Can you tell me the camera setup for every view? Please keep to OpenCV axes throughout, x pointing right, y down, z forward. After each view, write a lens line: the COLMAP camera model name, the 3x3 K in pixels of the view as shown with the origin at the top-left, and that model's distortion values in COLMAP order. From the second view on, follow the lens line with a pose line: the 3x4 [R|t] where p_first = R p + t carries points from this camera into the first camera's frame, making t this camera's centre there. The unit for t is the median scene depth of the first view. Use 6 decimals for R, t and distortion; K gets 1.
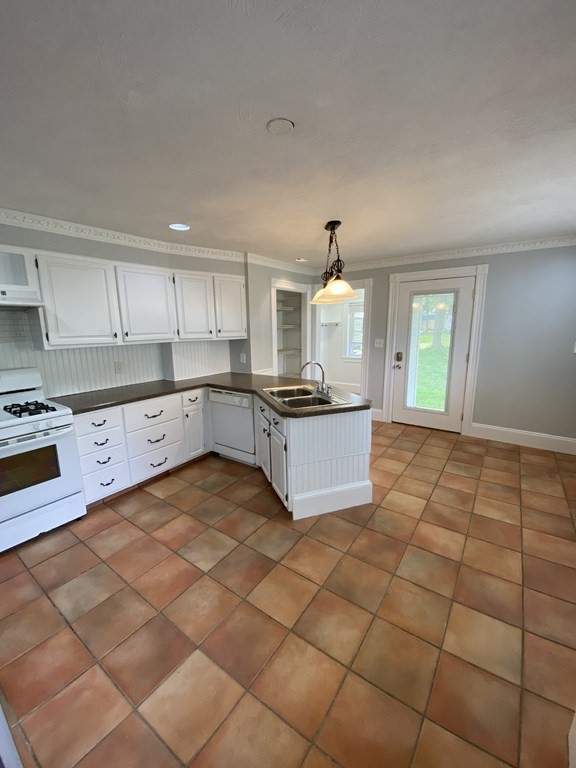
lens RADIAL K [[310.7, 0, 288.0], [0, 310.7, 384.0], [0, 0, 1]] dist [0.024037, -0.019852]
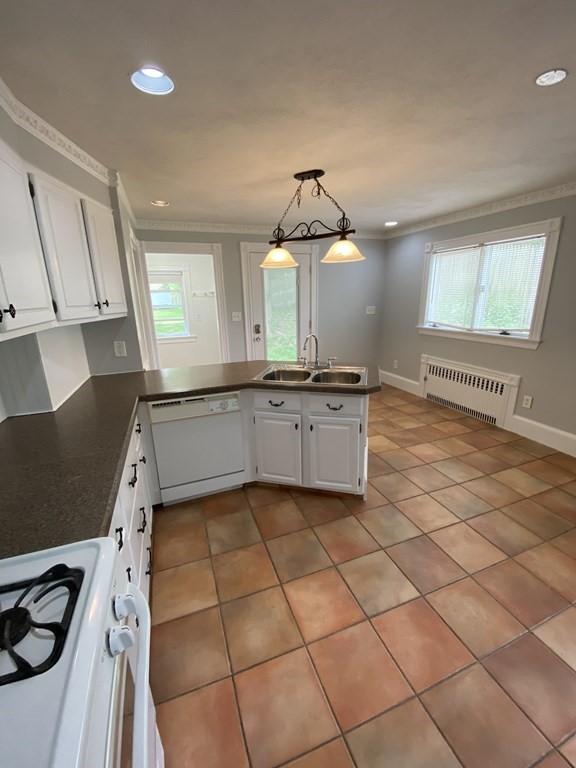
lens RADIAL K [[310.7, 0, 288.0], [0, 310.7, 384.0], [0, 0, 1]] dist [0.024037, -0.019852]
pose [[0.558950, -0.223971, 0.798381, -0.763263], [0.174194, 0.973062, 0.151021, -0.085874], [-0.810698, 0.054660, 0.582907, 0.606250]]
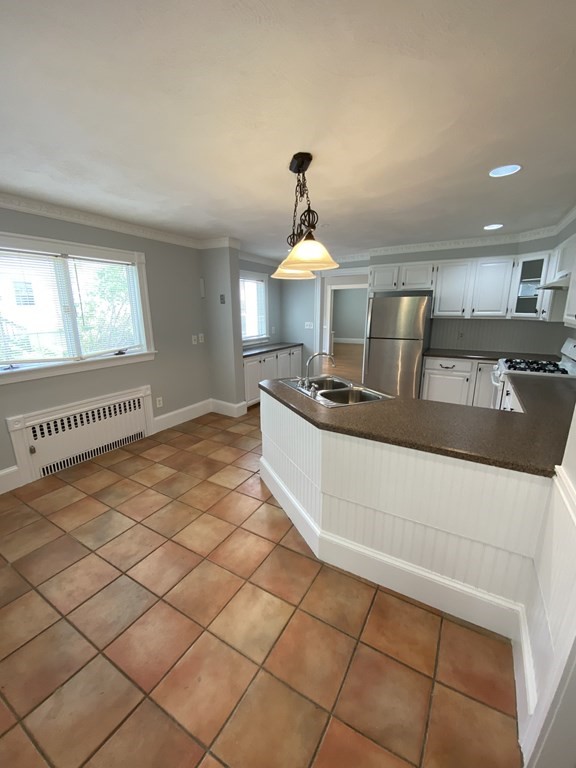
lens RADIAL K [[310.7, 0, 288.0], [0, 310.7, 384.0], [0, 0, 1]] dist [0.024037, -0.019852]
pose [[-0.995886, 0.039946, -0.081330, 0.264042], [0.001813, 0.906185, 0.422877, -0.380361], [0.090592, 0.420990, -0.902530, 1.956588]]
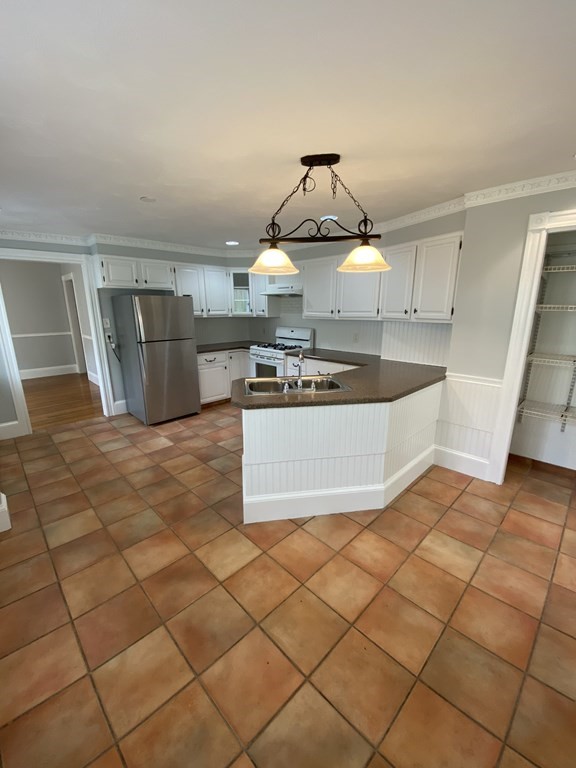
lens RADIAL K [[310.7, 0, 288.0], [0, 310.7, 384.0], [0, 0, 1]] dist [0.024037, -0.019852]
pose [[-0.174371, 0.252549, -0.951742, 1.003670], [-0.184228, 0.941115, 0.283482, -0.239592], [0.967293, 0.224768, -0.117577, 1.198297]]
